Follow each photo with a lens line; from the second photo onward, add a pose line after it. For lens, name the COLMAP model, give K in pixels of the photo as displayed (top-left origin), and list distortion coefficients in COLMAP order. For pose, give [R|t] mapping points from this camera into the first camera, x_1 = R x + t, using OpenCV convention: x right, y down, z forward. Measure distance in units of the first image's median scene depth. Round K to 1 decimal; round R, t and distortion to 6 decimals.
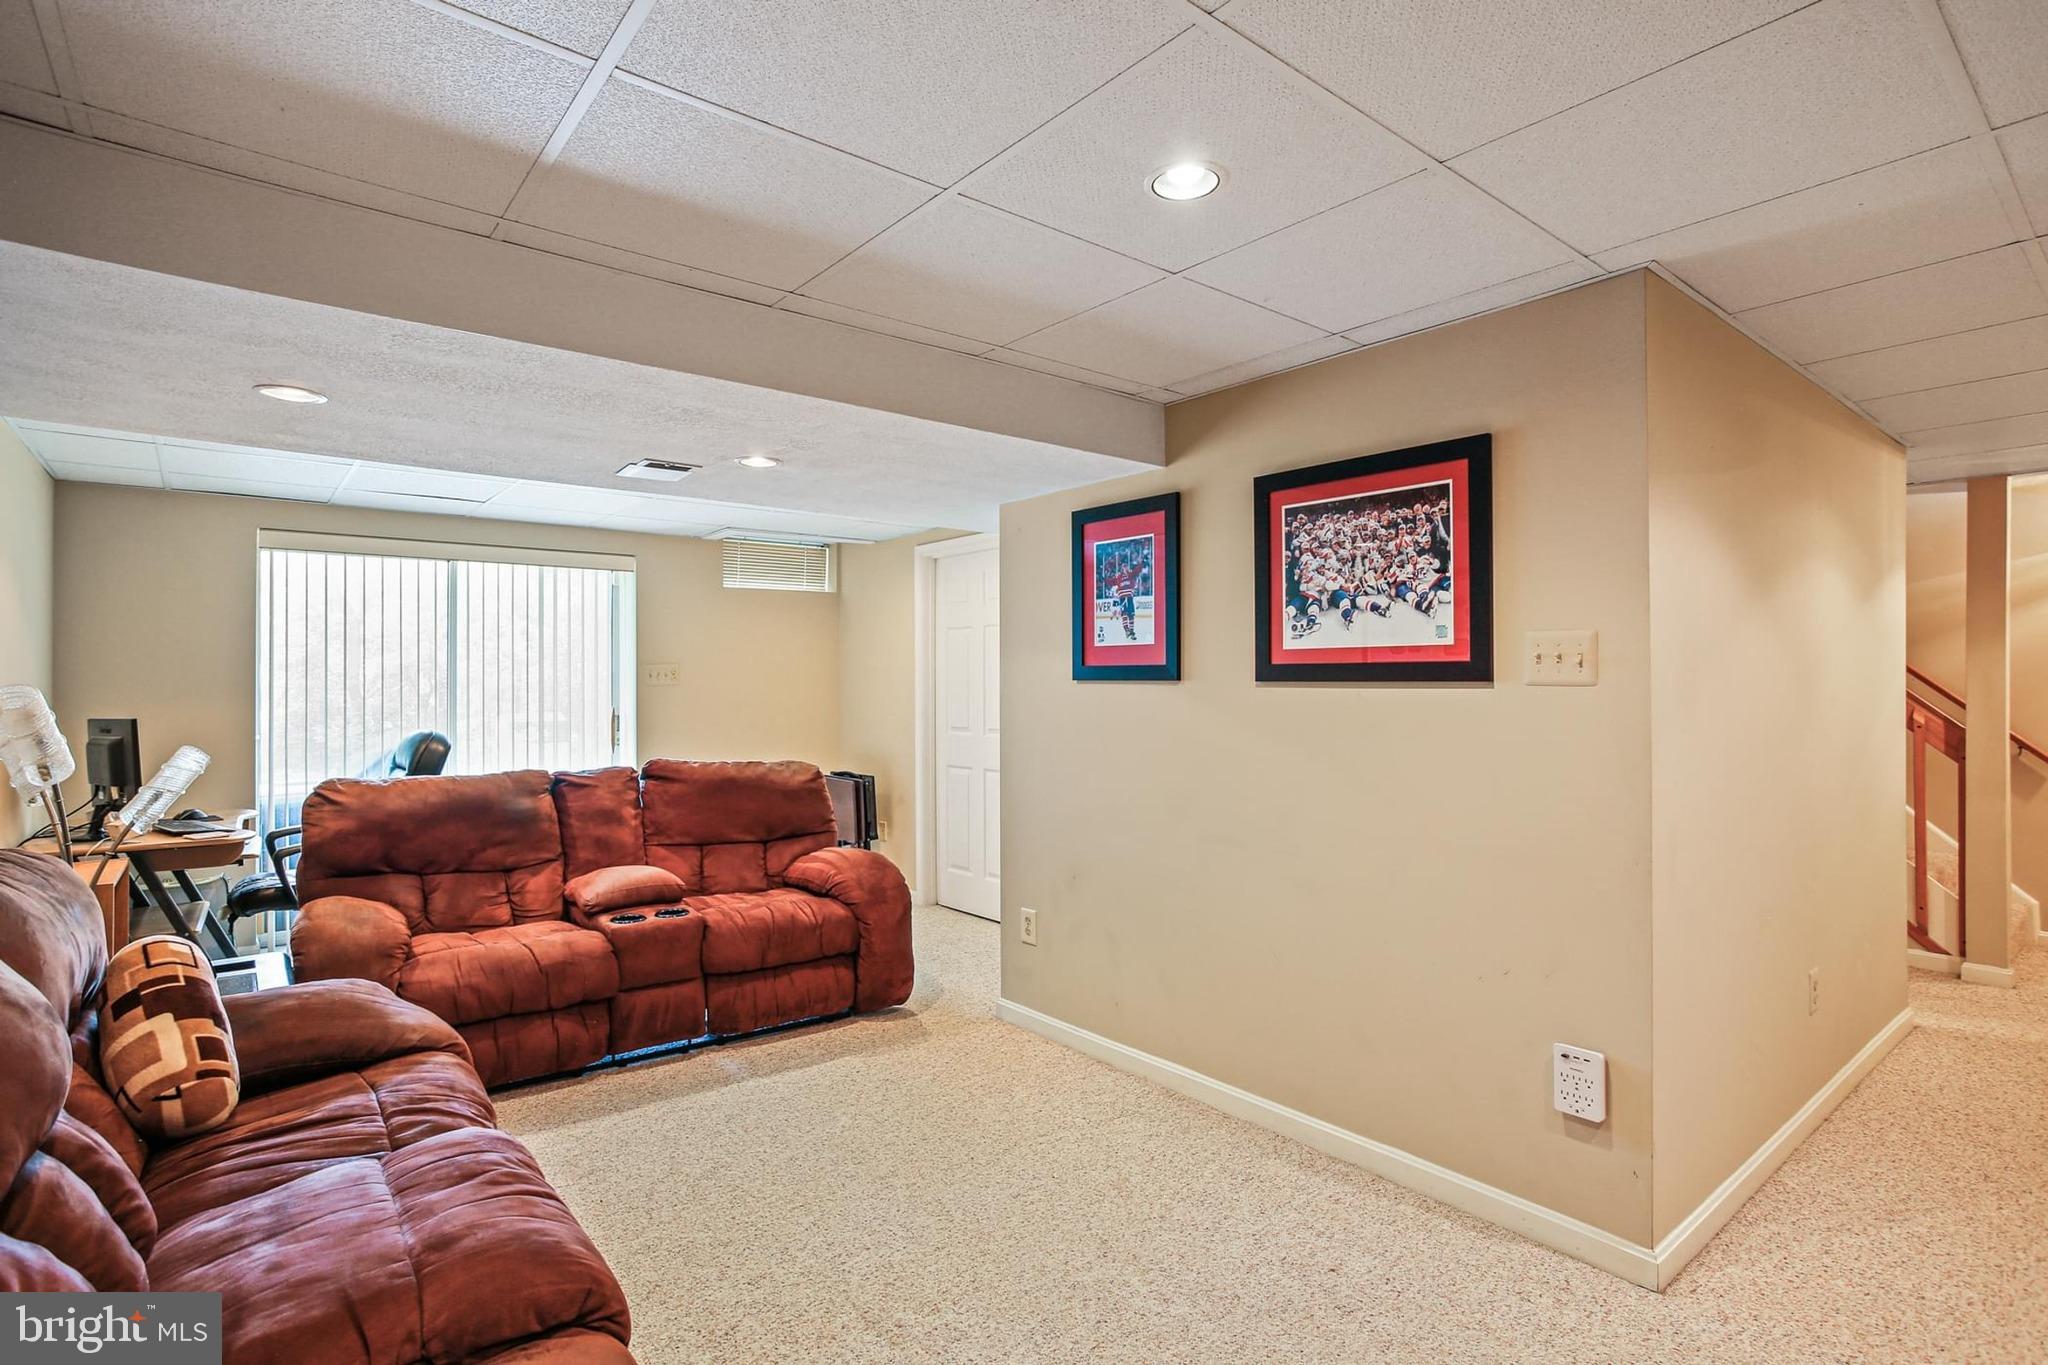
lens RADIAL K [[993.6, 0, 1013.6], [0, 993.6, 679.7], [0, 0, 1]] dist [-0.039723, 0.014500]
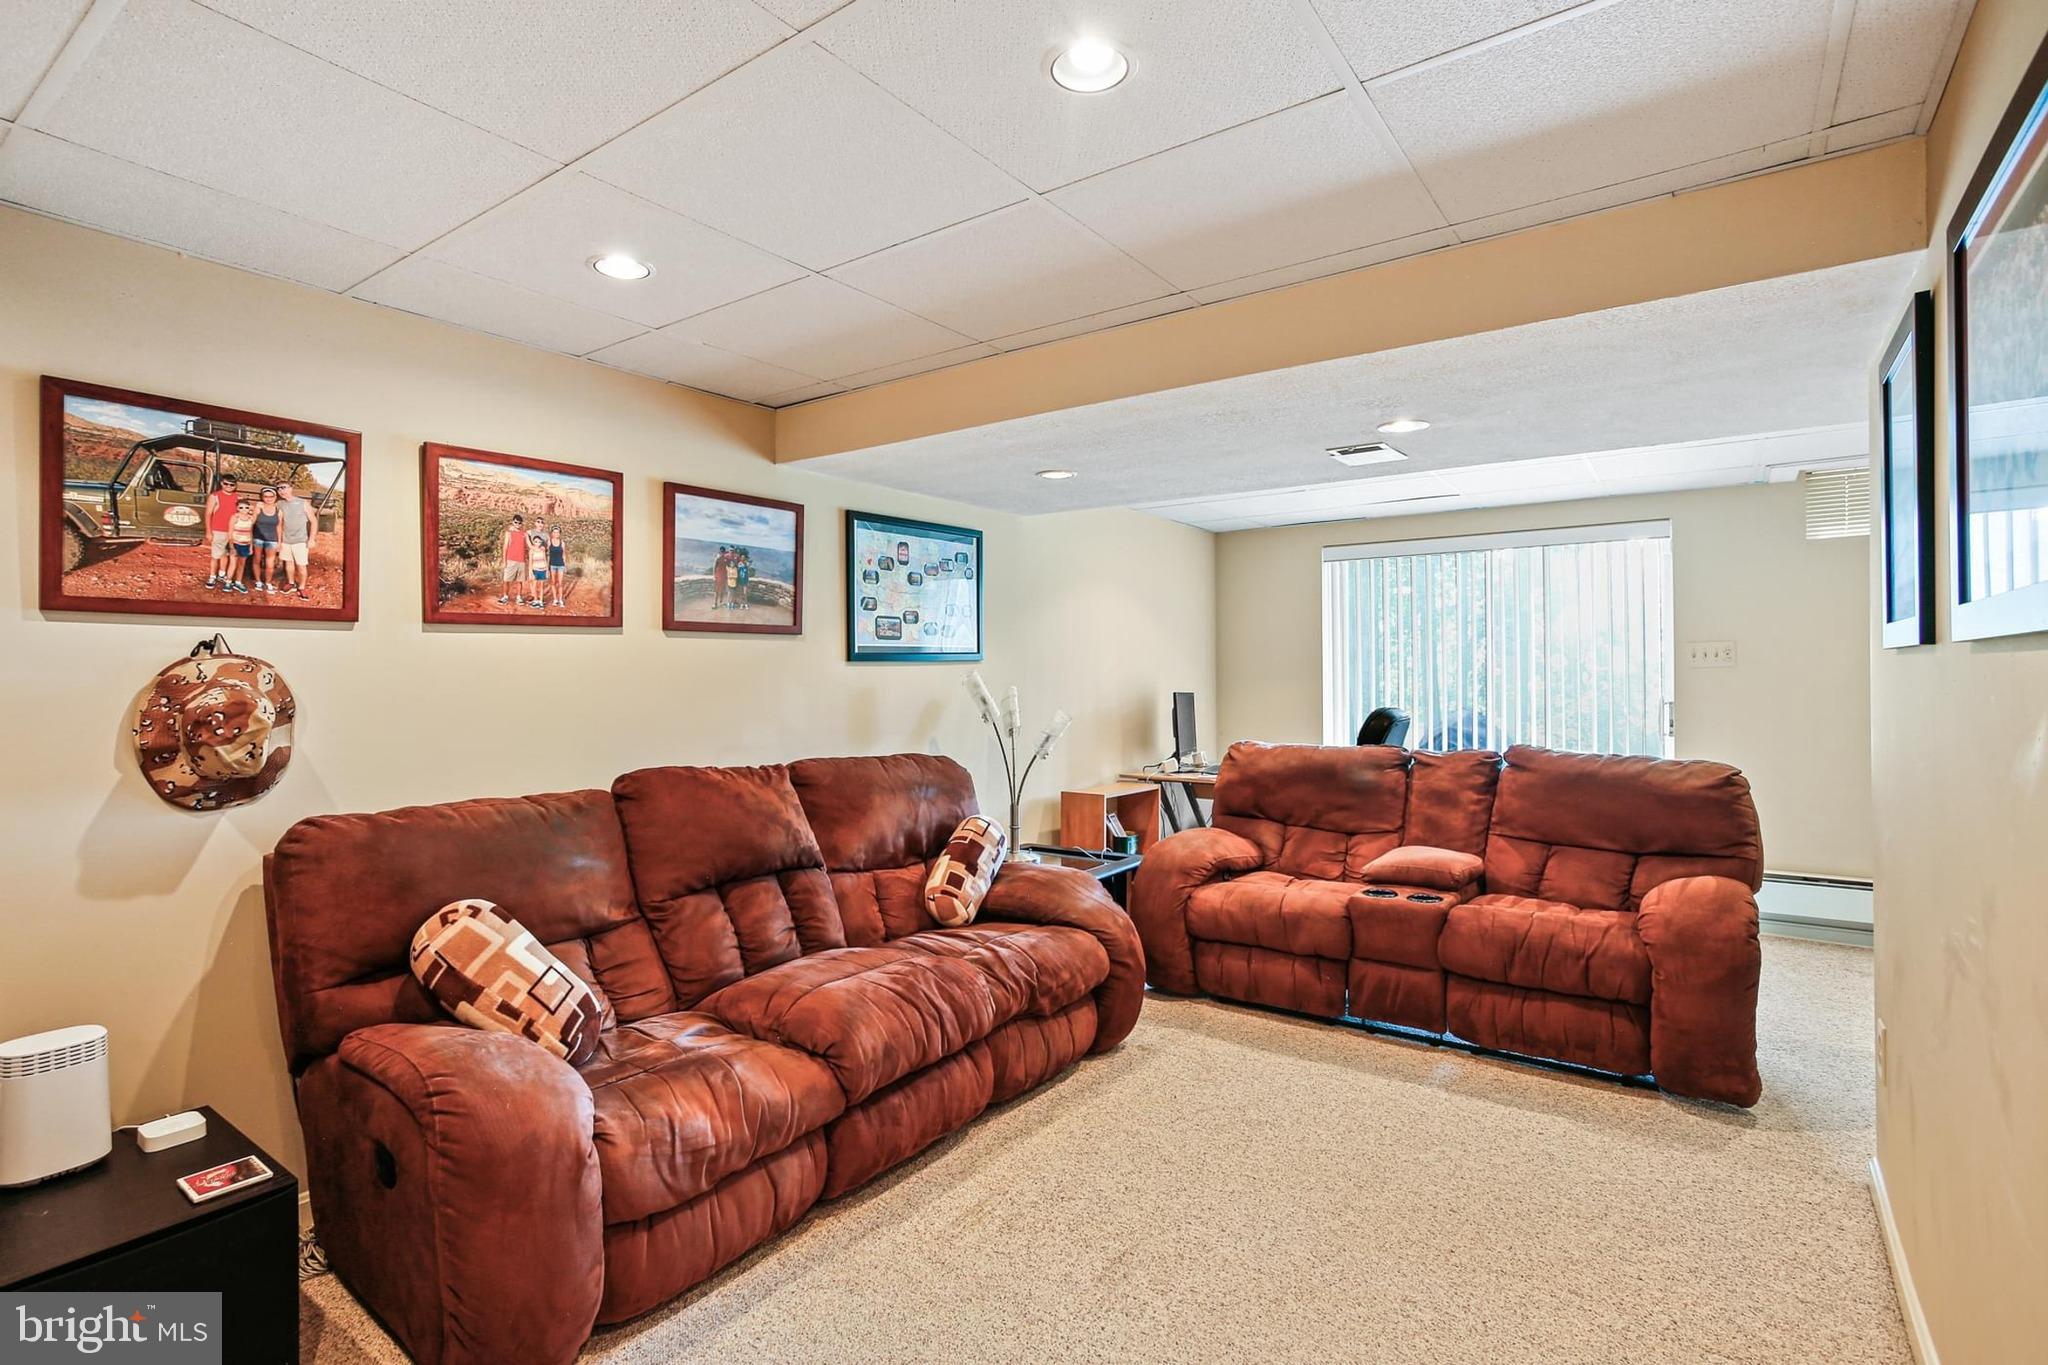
lens RADIAL K [[993.6, 0, 1012.2], [0, 993.6, 677.0], [0, 0, 1]] dist [-0.039723, 0.014500]
pose [[0.269414, -0.001845, -0.963023, 0.478925], [0.010835, 0.999941, 0.001116, 0.011656], [0.962963, -0.010735, 0.269418, 0.342529]]
